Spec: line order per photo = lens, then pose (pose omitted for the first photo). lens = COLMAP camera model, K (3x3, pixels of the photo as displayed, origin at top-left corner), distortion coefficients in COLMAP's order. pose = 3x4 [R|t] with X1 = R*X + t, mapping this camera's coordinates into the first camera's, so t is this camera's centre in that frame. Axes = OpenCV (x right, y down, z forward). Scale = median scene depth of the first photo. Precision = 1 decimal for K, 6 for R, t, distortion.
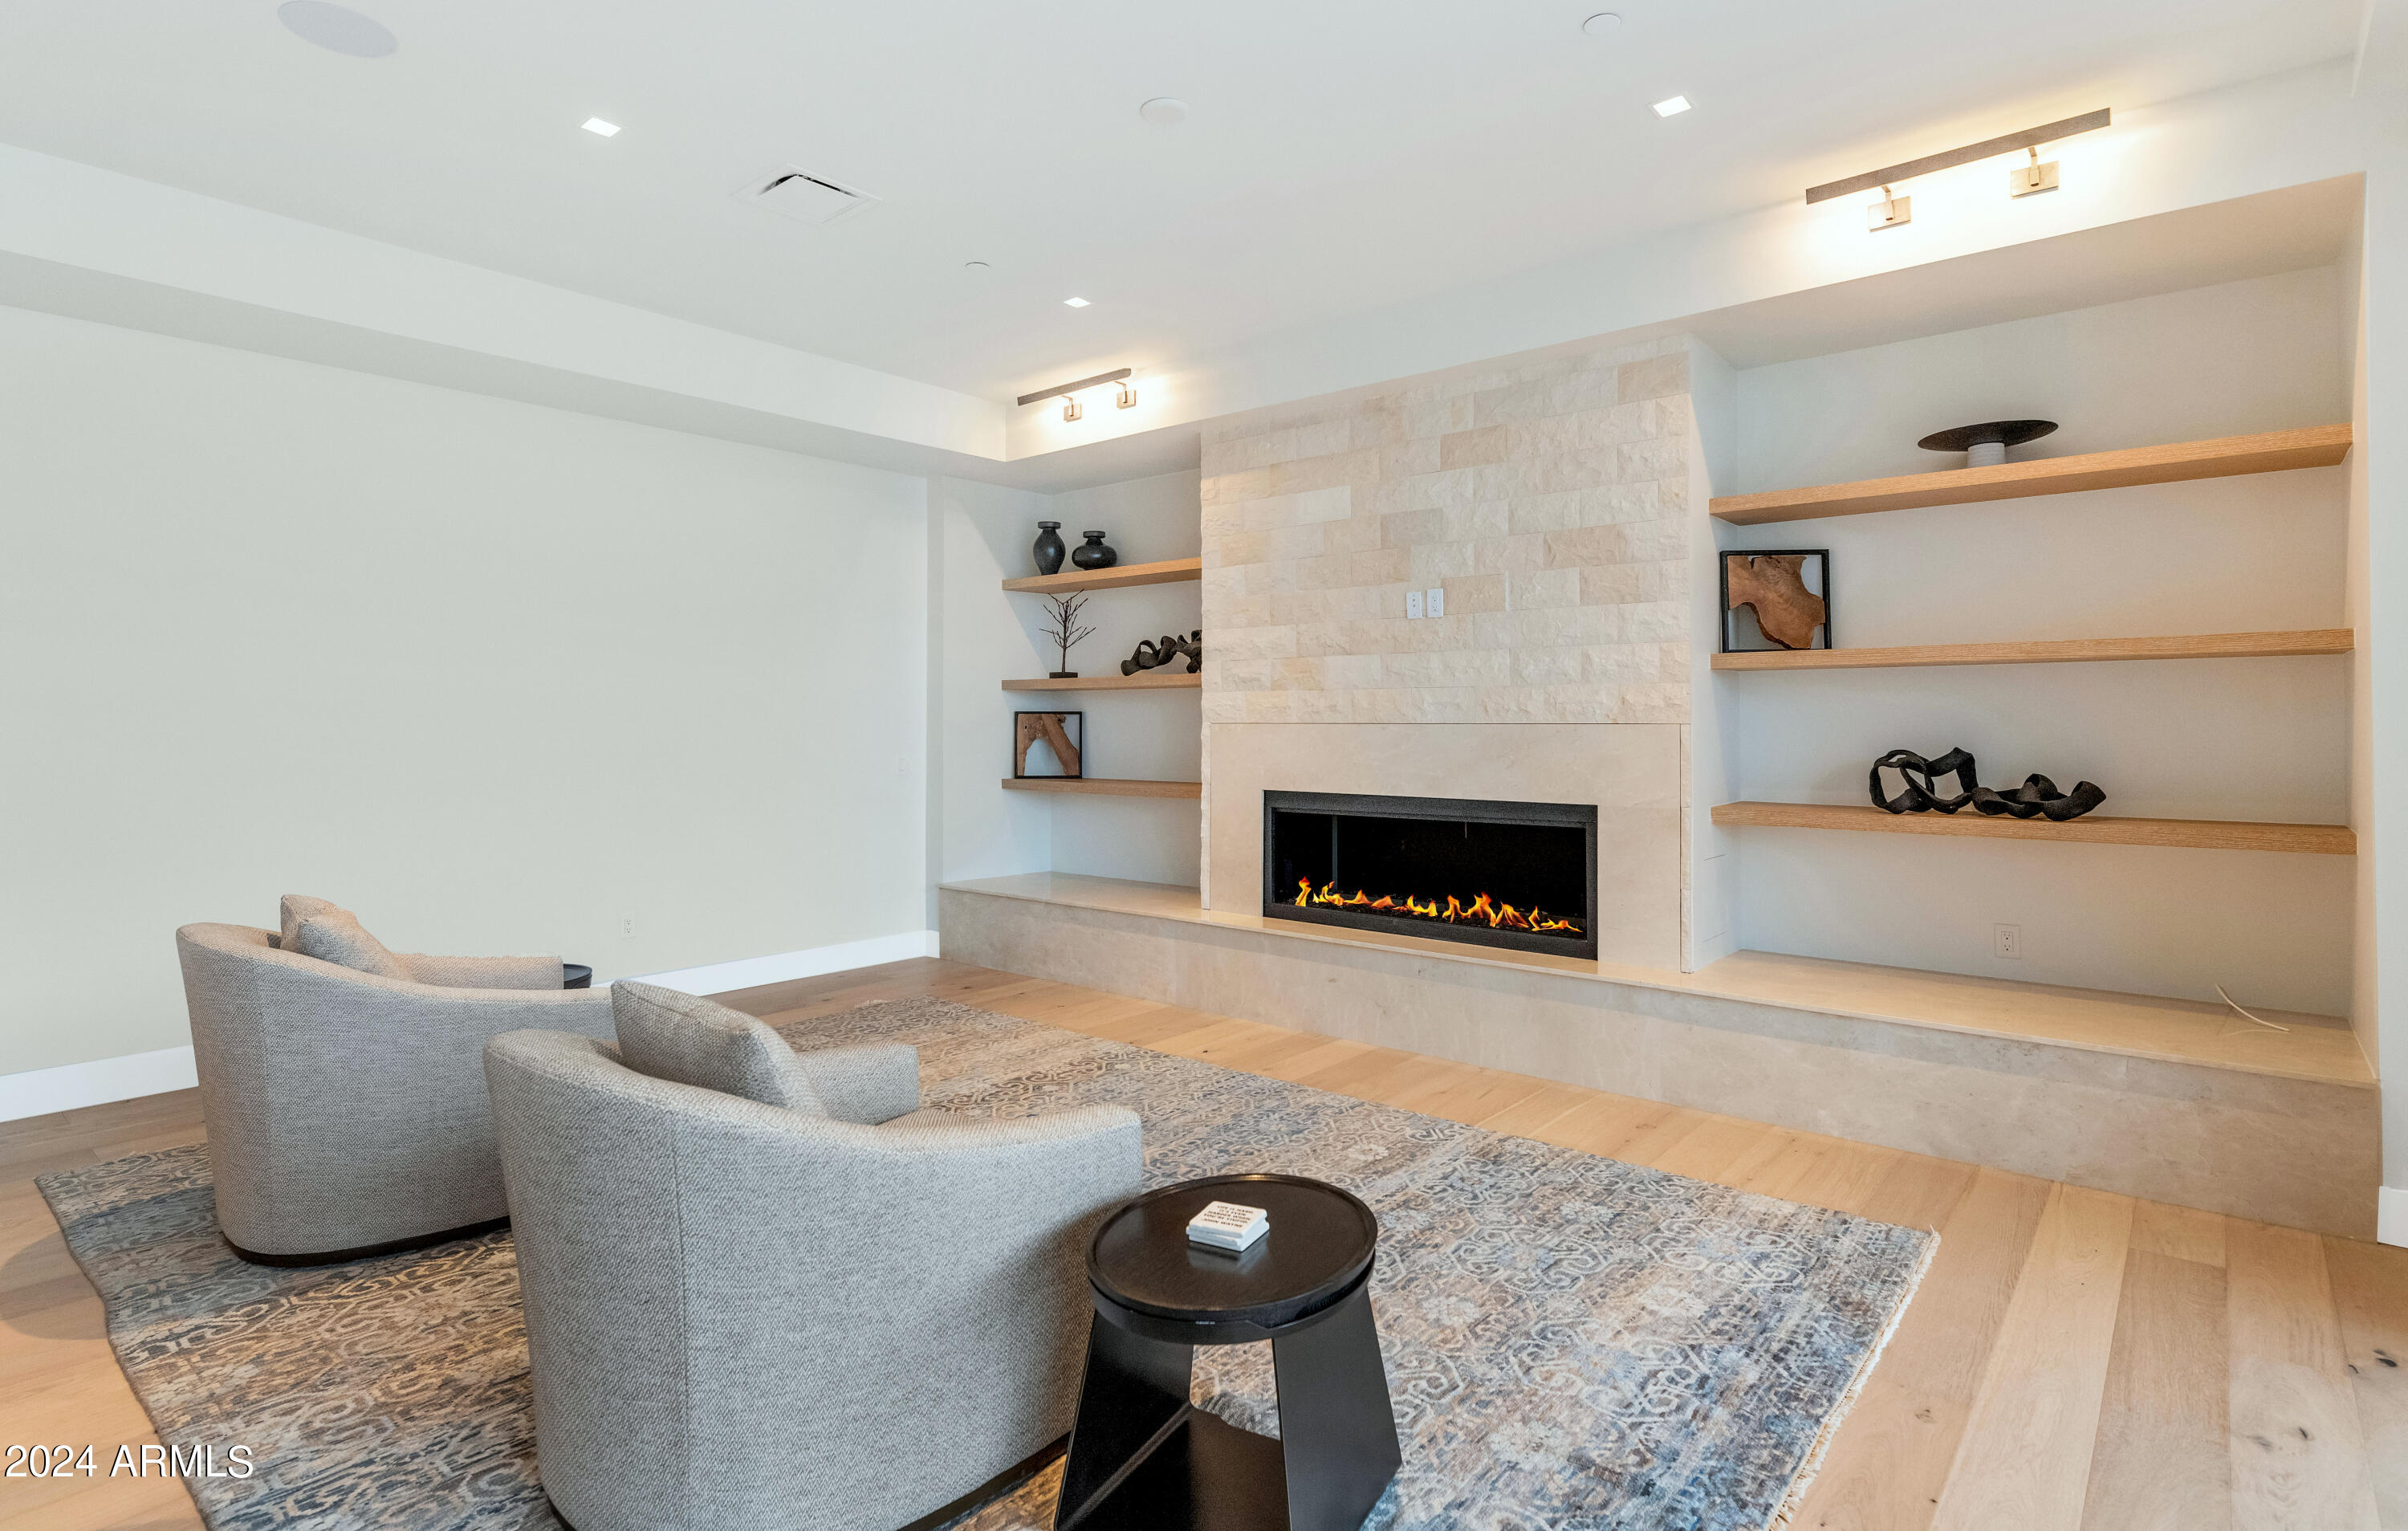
lens RADIAL K [[1240.2, 0, 1216.3], [0, 1240.2, 707.3], [0, 0, 1]] dist [0.000161, 0.002932]
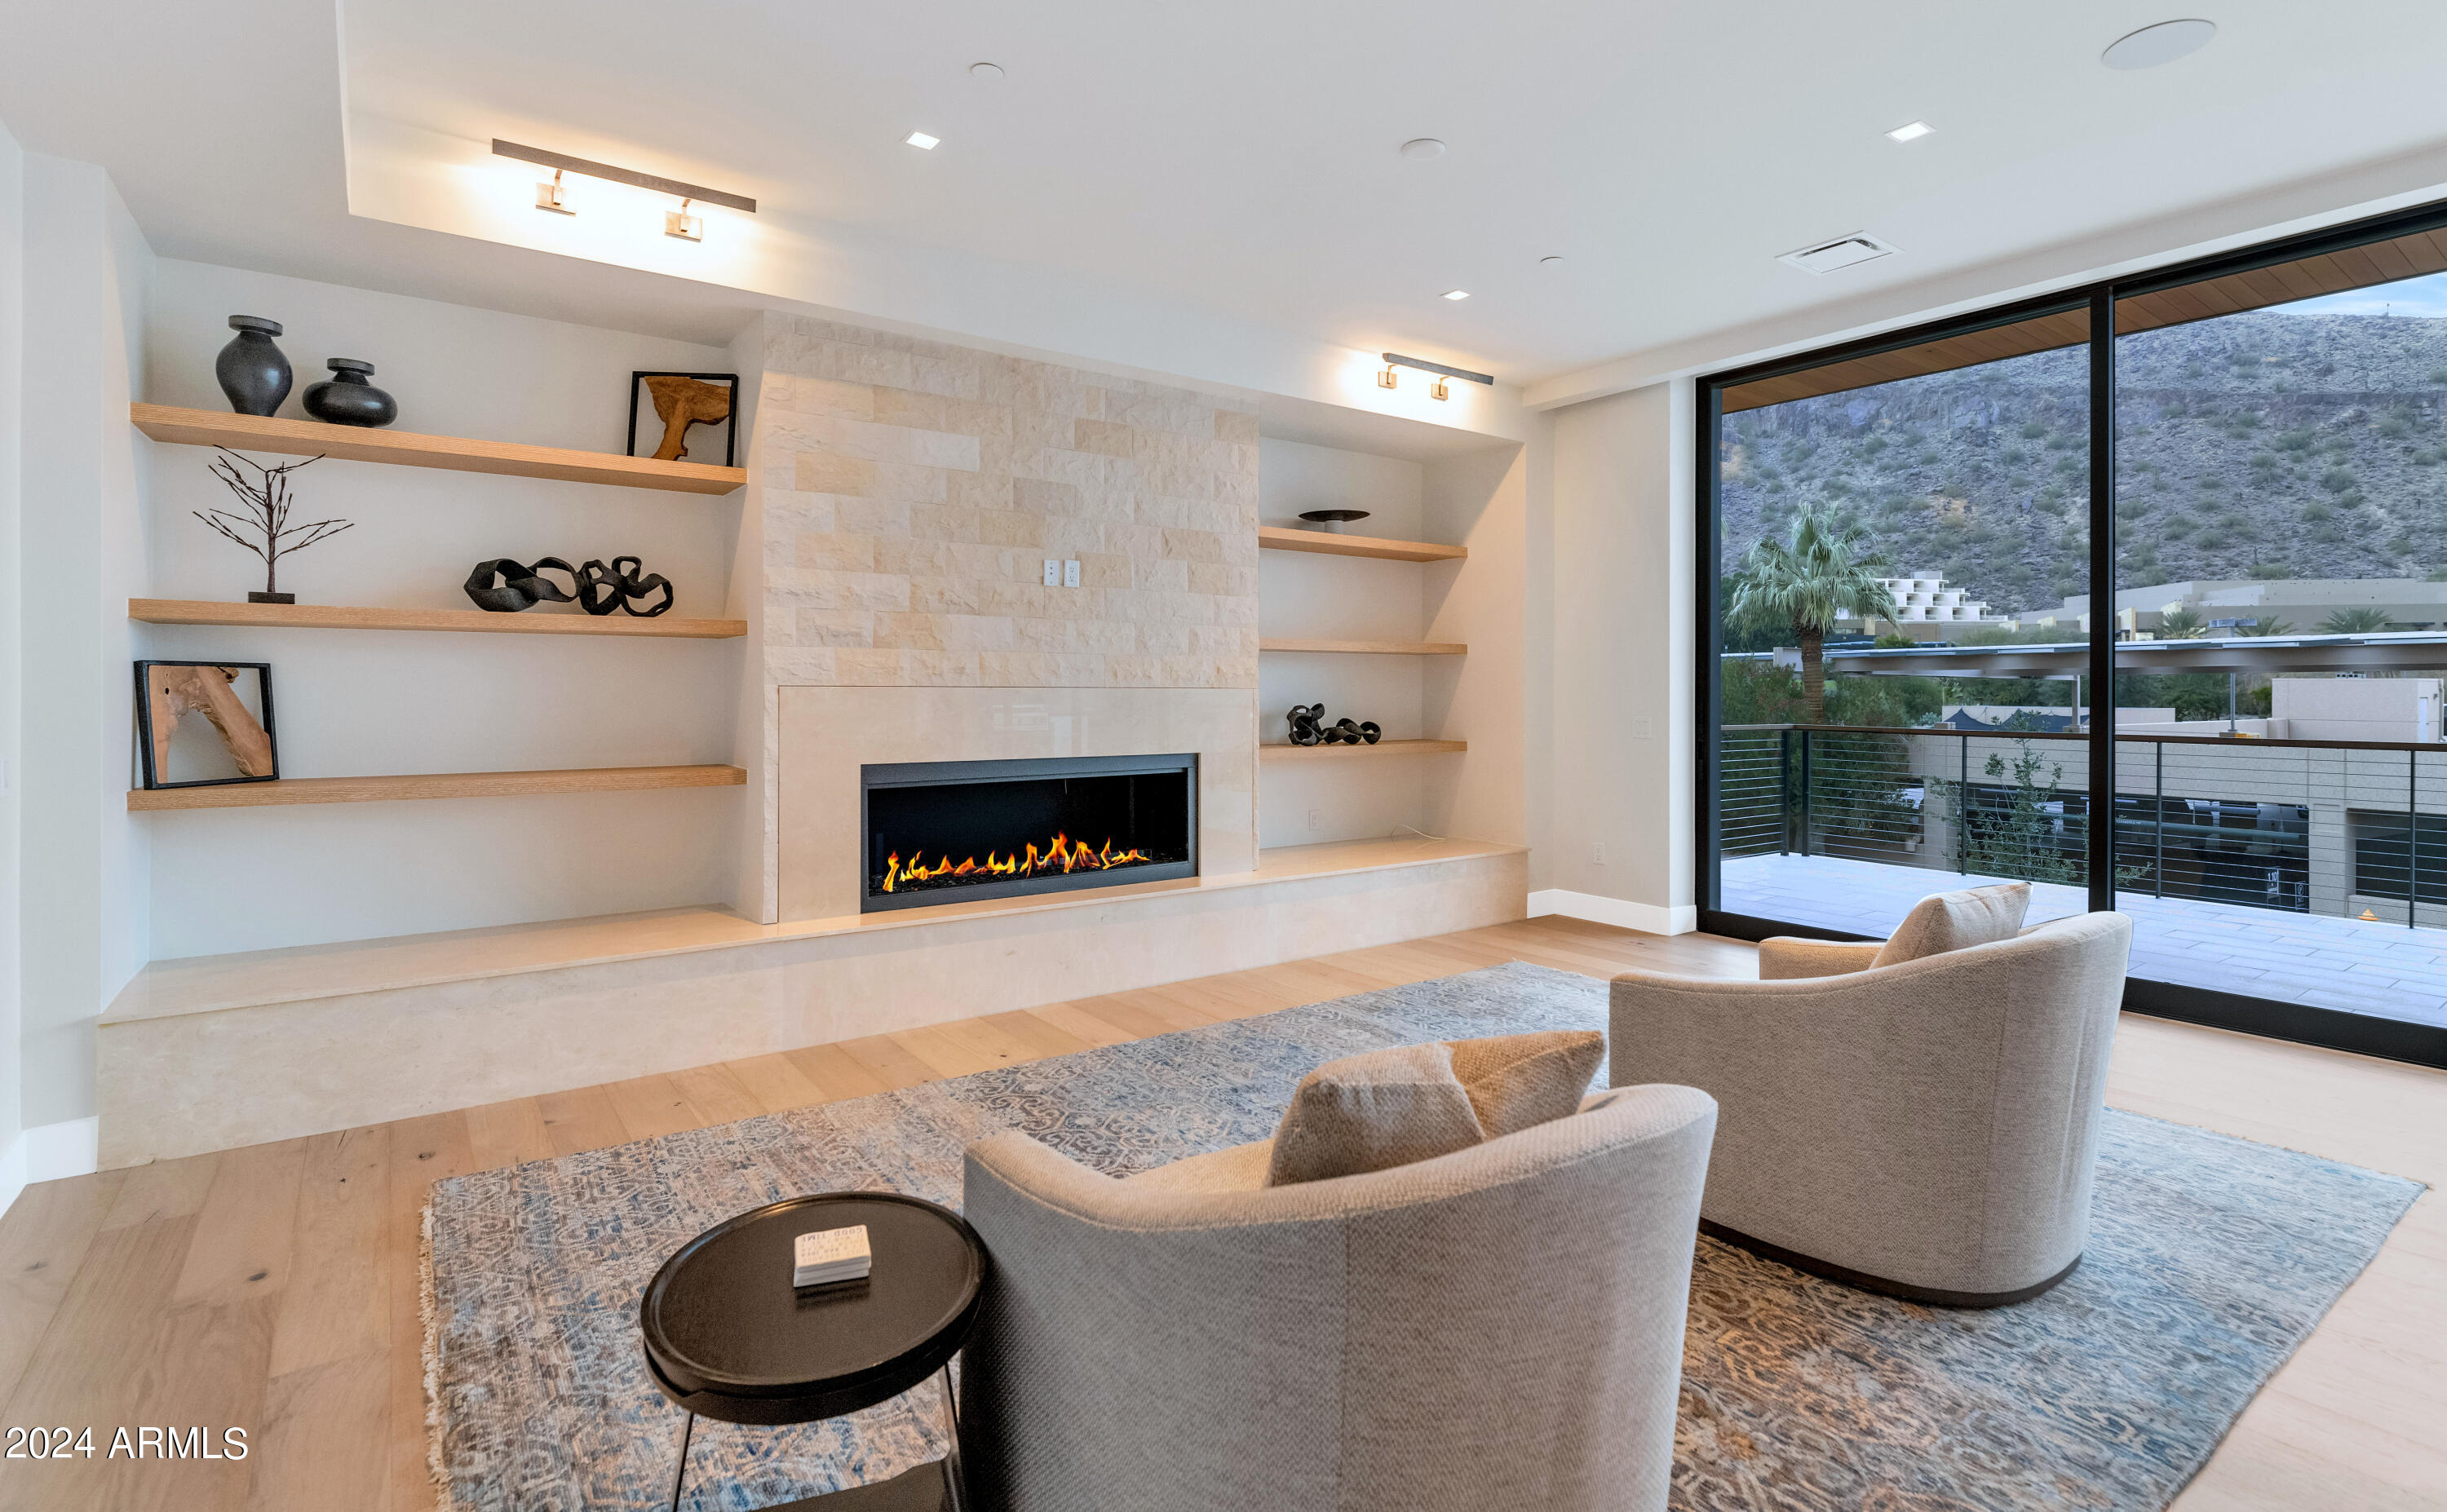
lens RADIAL K [[1189.8, 0, 1237.9], [0, 1189.8, 685.8], [0, 0, 1]] dist [-0.006147, 0.000729]
pose [[0.210292, 0.010189, 0.977586, -0.822621], [-0.011677, 0.999901, -0.007910, 0.019322], [-0.977569, -0.009751, 0.210390, 0.672345]]
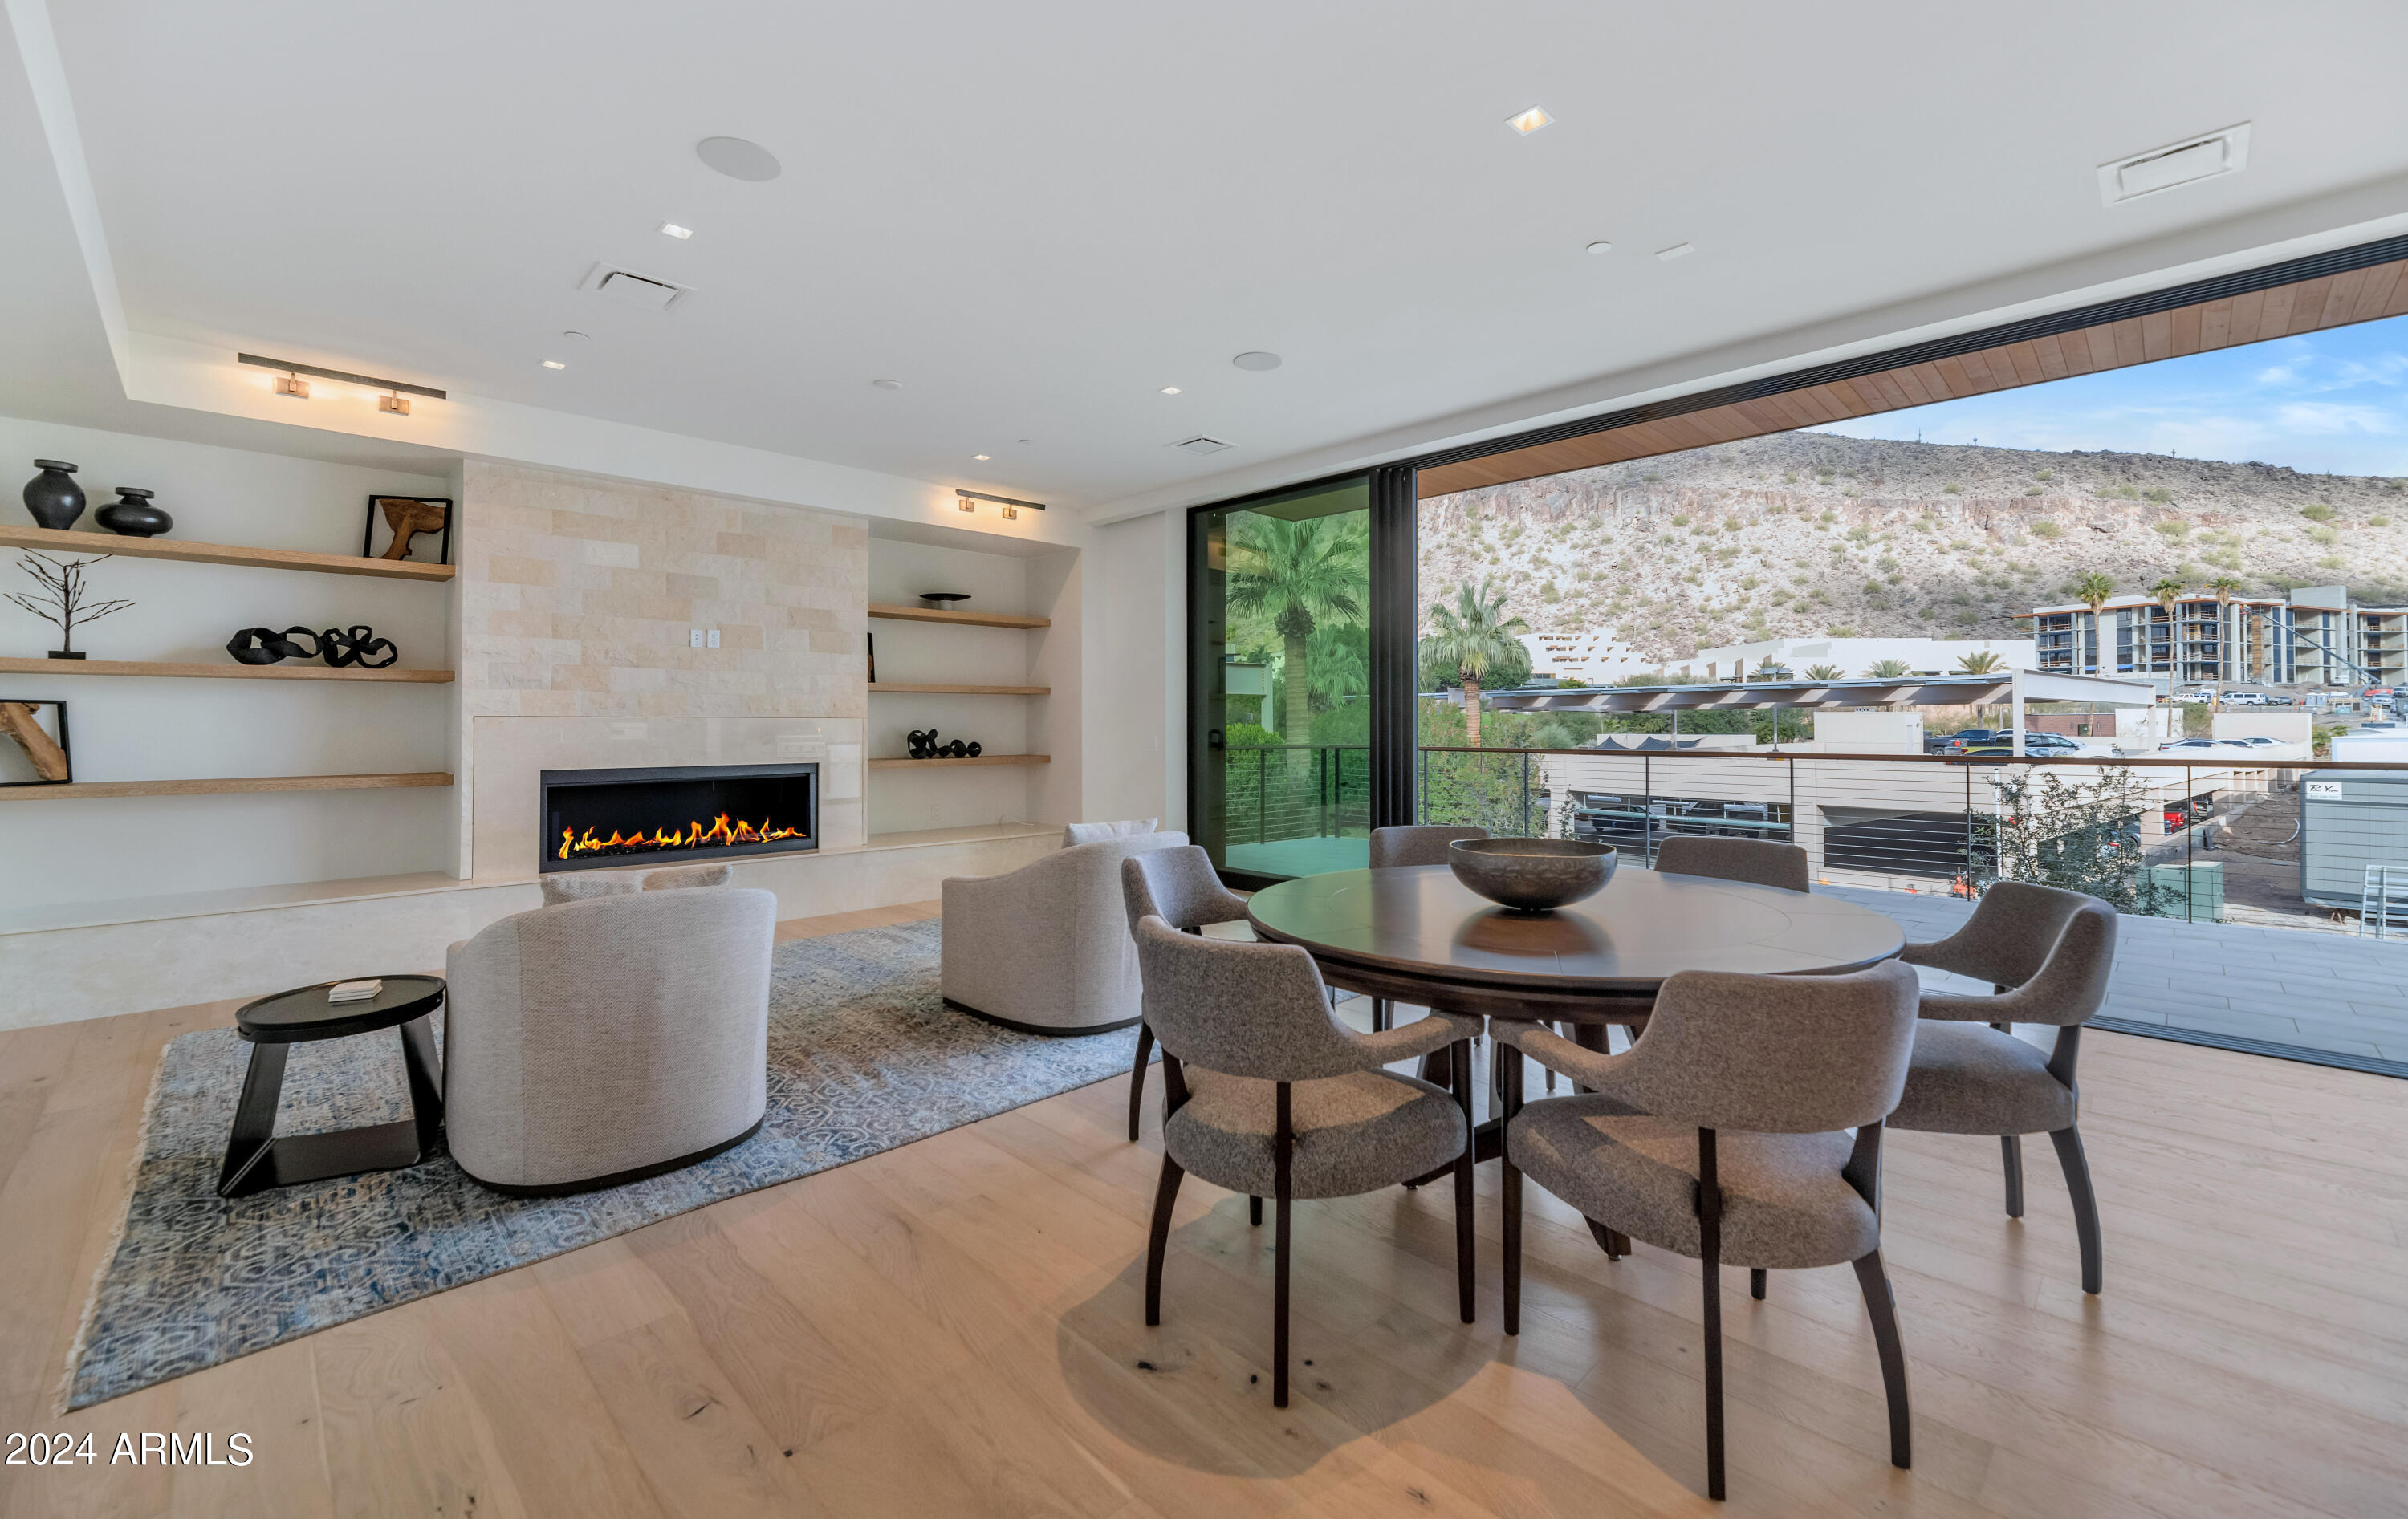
lens RADIAL K [[1011.8, 0, 1227.3], [0, 1011.8, 703.7], [0, 0, 1]] dist [-0.008667, 0.002104]
pose [[0.054523, 0.024501, 0.998212, -1.086006], [-0.007756, 0.999679, -0.024113, 0.023216], [-0.998482, -0.006427, 0.054695, 0.303911]]
